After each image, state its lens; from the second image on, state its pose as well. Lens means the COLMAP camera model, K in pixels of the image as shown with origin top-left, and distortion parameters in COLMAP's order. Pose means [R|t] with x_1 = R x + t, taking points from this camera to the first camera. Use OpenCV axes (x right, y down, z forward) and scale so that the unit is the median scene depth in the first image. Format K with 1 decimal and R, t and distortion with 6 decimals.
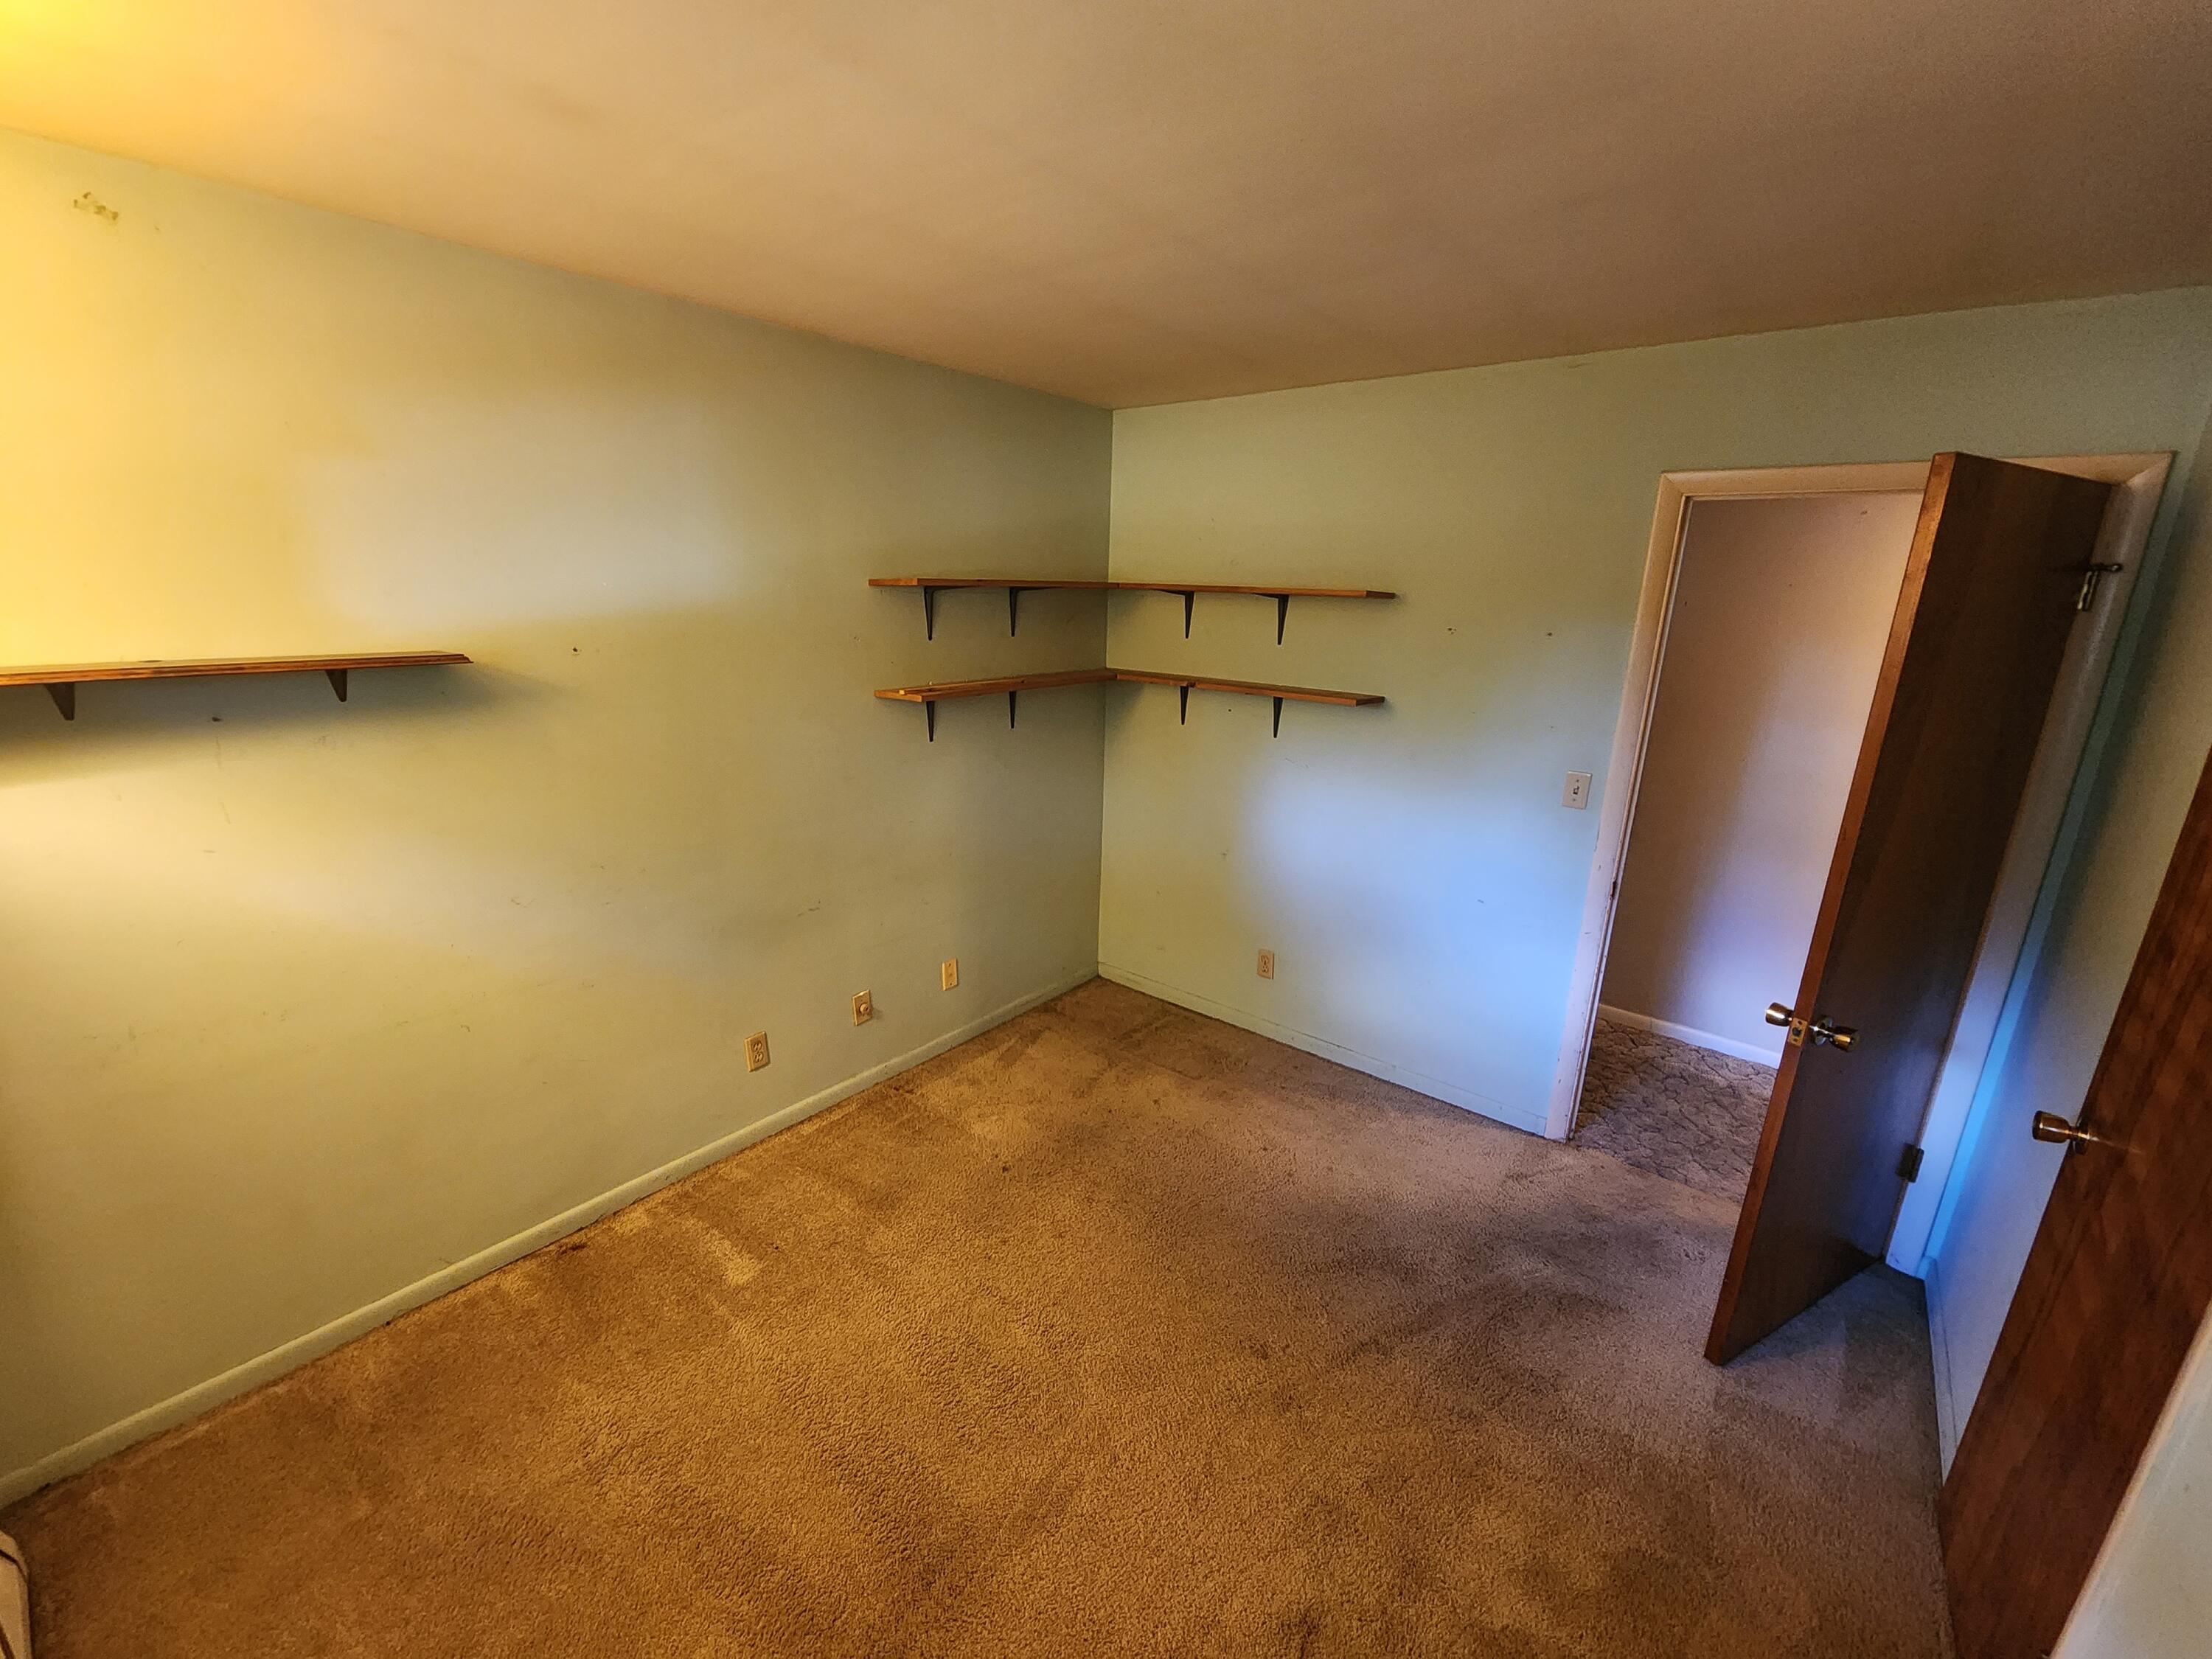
lens RADIAL K [[900.7, 0, 1100.1], [0, 900.7, 837.8], [0, 0, 1]] dist [0.003417, 0.000416]
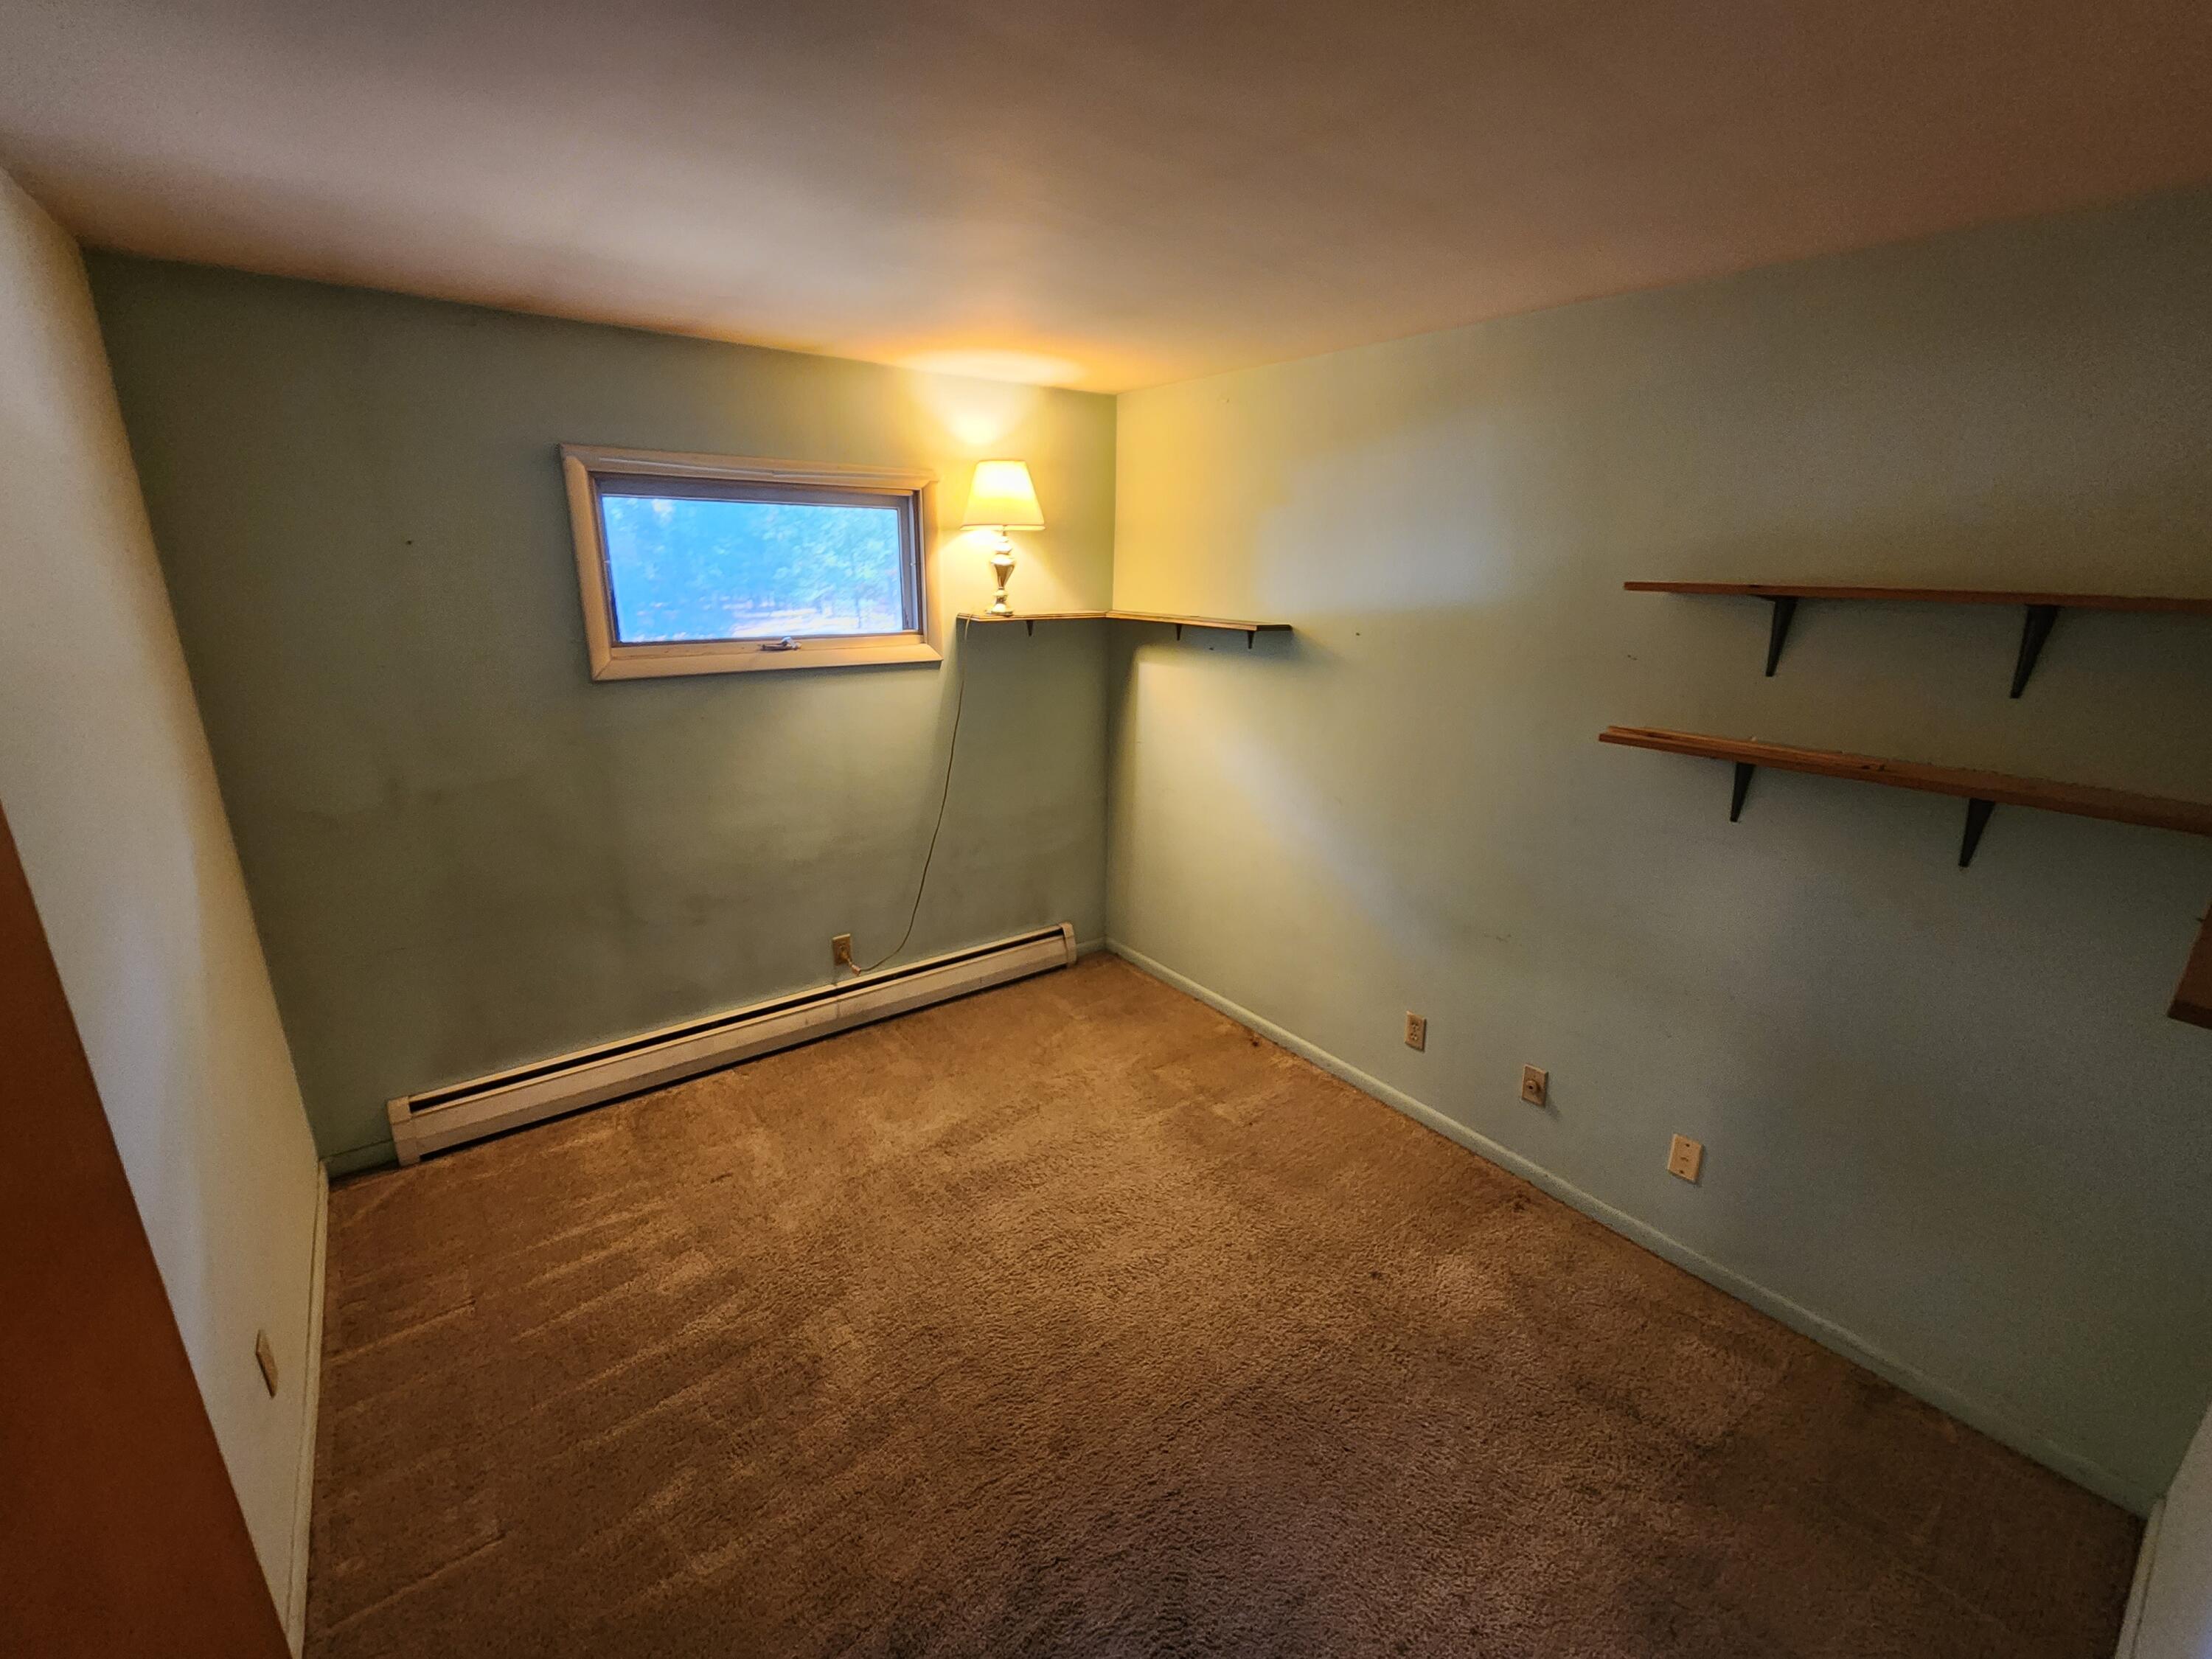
lens RADIAL K [[900.7, 0, 1096.0], [0, 900.7, 823.7], [0, 0, 1]] dist [0.003417, 0.000416]
pose [[-0.217552, 0.255064, -0.942132, 0.568745], [-0.288014, 0.905495, 0.311652, -0.182281], [0.932587, 0.339148, -0.123530, 0.640794]]
